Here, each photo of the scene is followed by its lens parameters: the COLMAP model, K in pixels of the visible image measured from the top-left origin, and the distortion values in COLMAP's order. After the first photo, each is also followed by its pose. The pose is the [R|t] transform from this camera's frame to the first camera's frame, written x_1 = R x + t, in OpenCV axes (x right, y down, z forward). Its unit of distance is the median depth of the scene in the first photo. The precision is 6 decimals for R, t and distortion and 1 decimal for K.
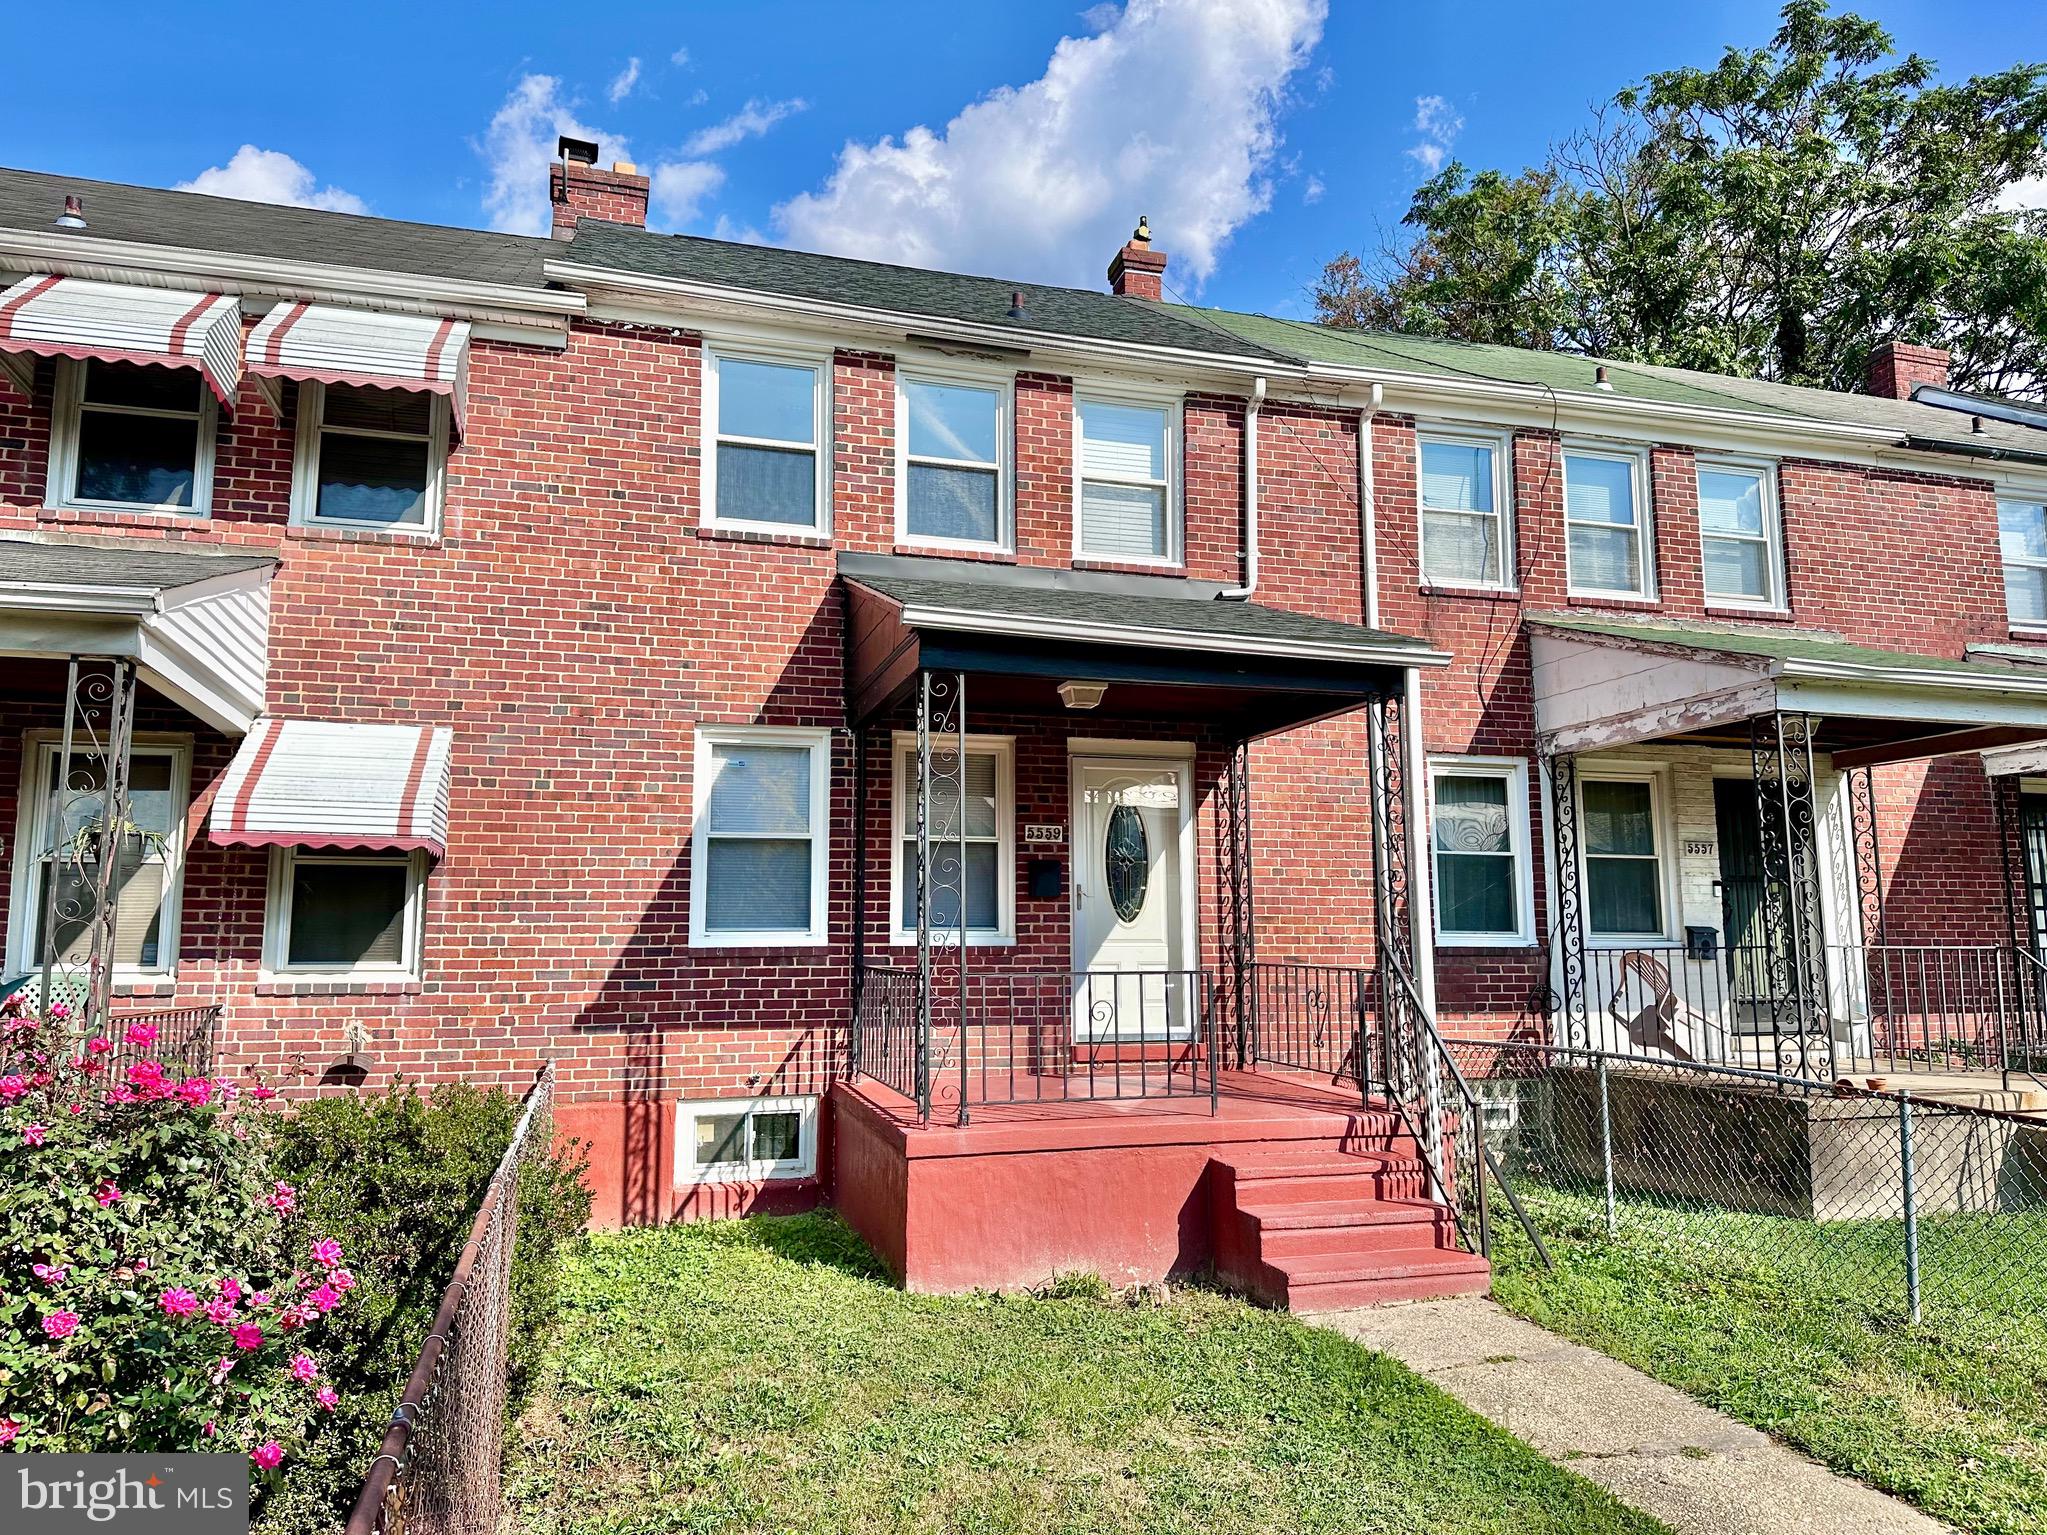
lens RADIAL K [[1381.2, 0, 1083.2], [0, 1381.2, 769.9], [0, 0, 1]] dist [0.137865, -0.200065]
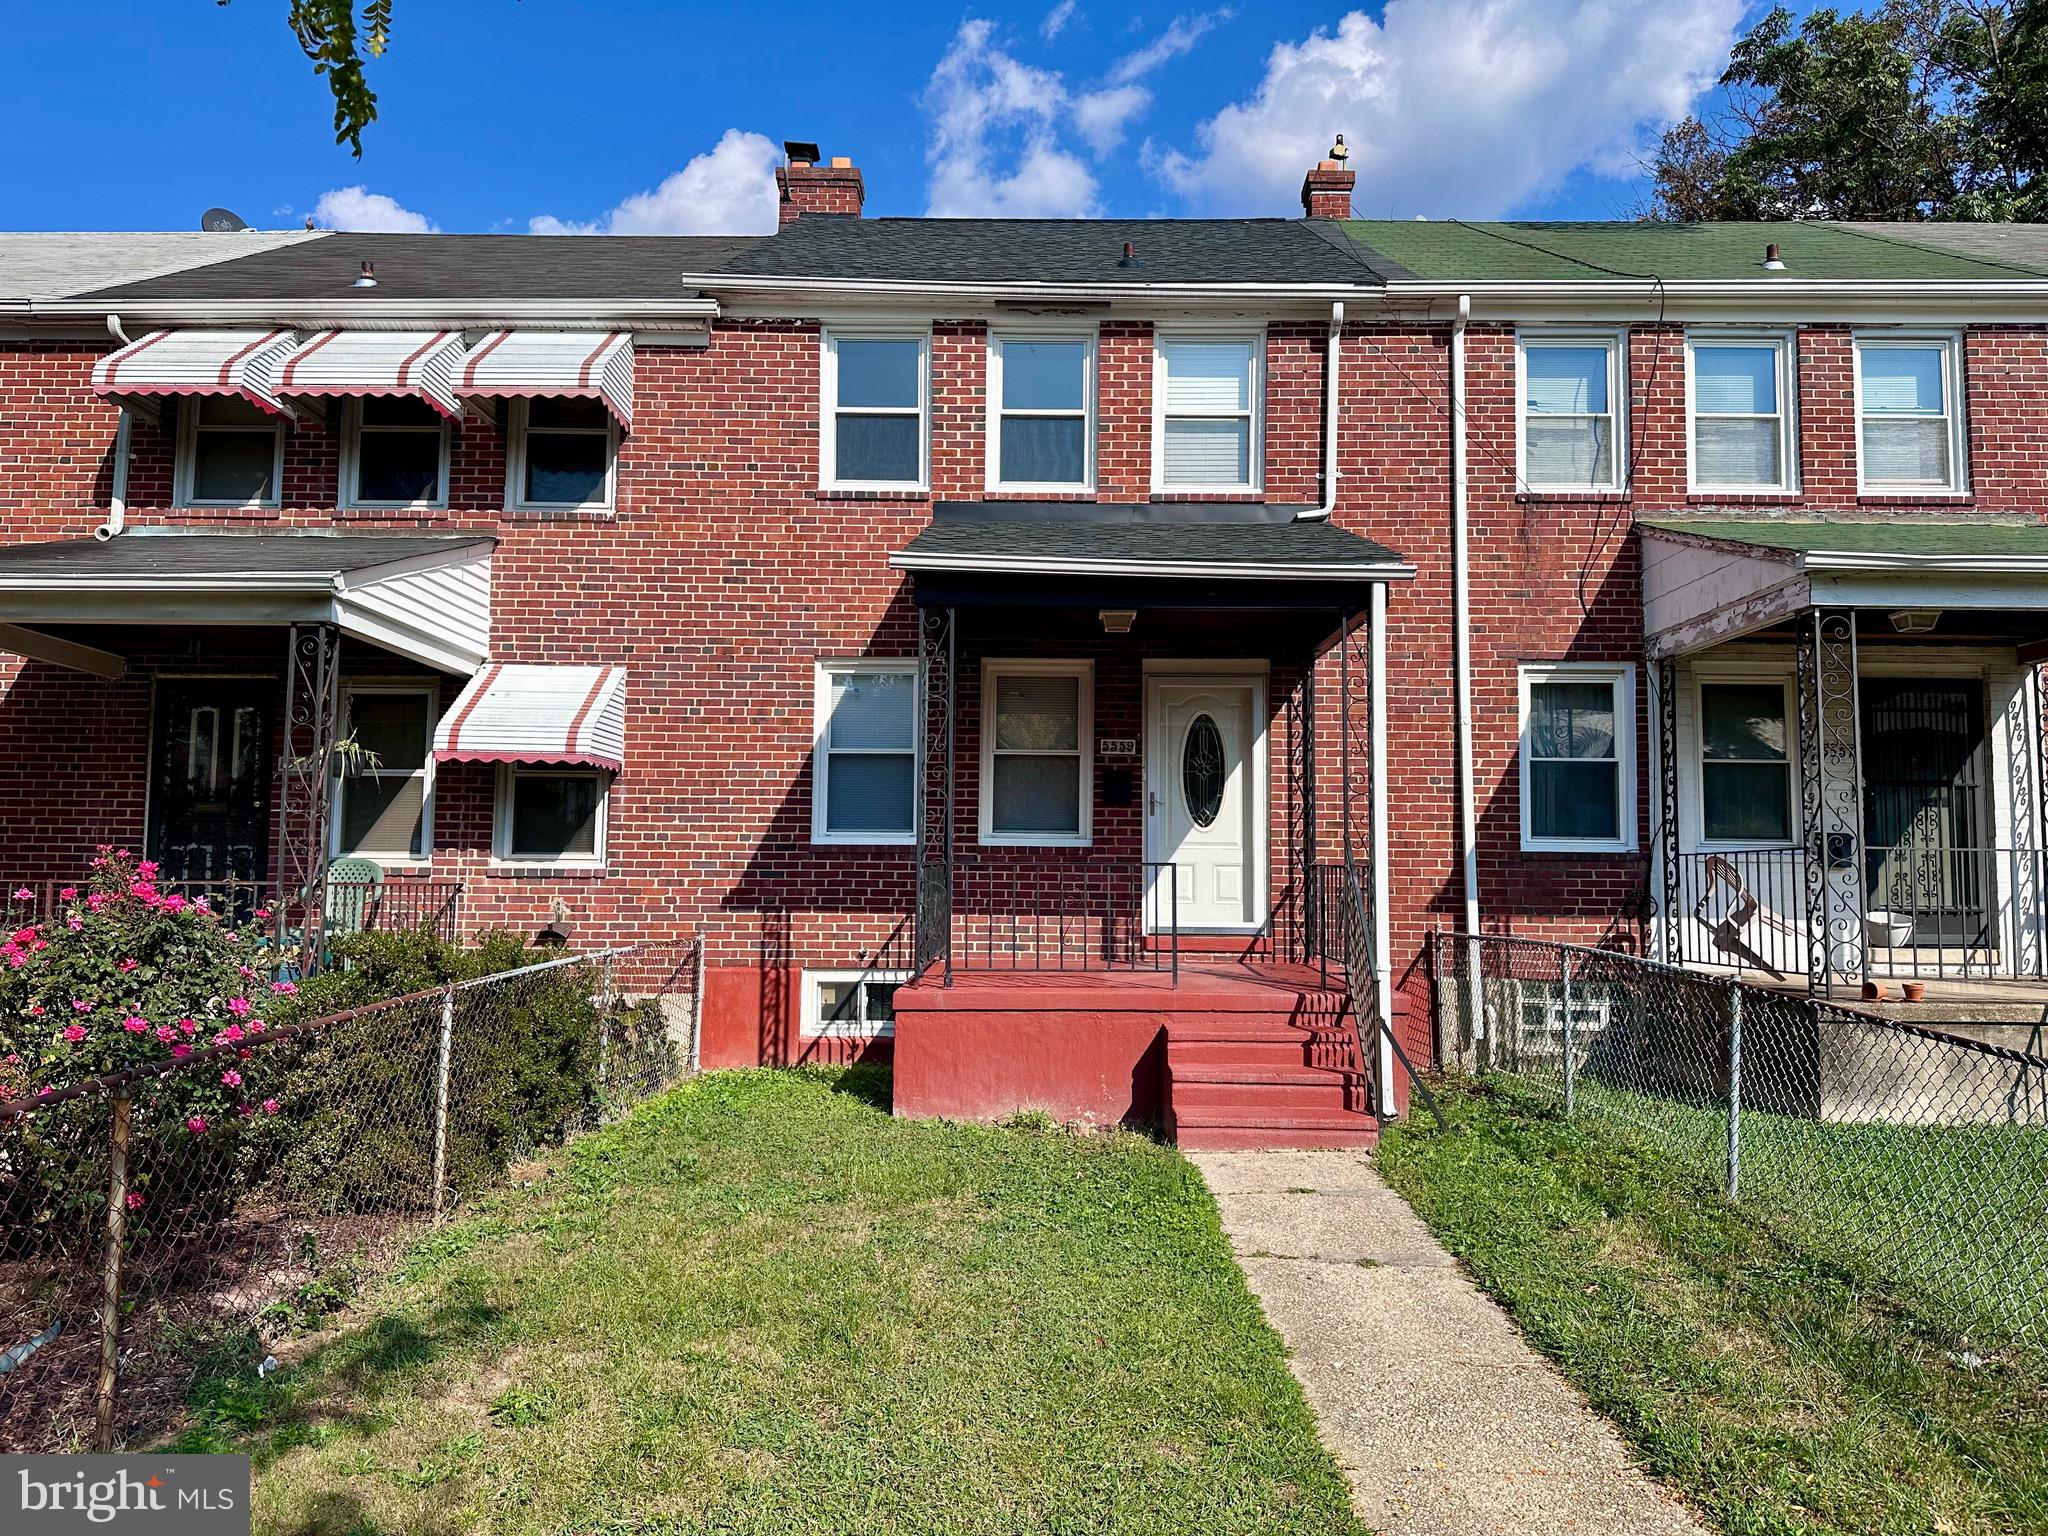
lens RADIAL K [[1381.9, 0, 1083.8], [0, 1381.9, 770.4], [0, 0, 1]] dist [0.137865, -0.200065]
pose [[0.959277, -0.010452, -0.282275, 0.265709], [0.025860, 0.998368, 0.050916, 0.008105], [0.281282, -0.056142, 0.957981, -0.073509]]
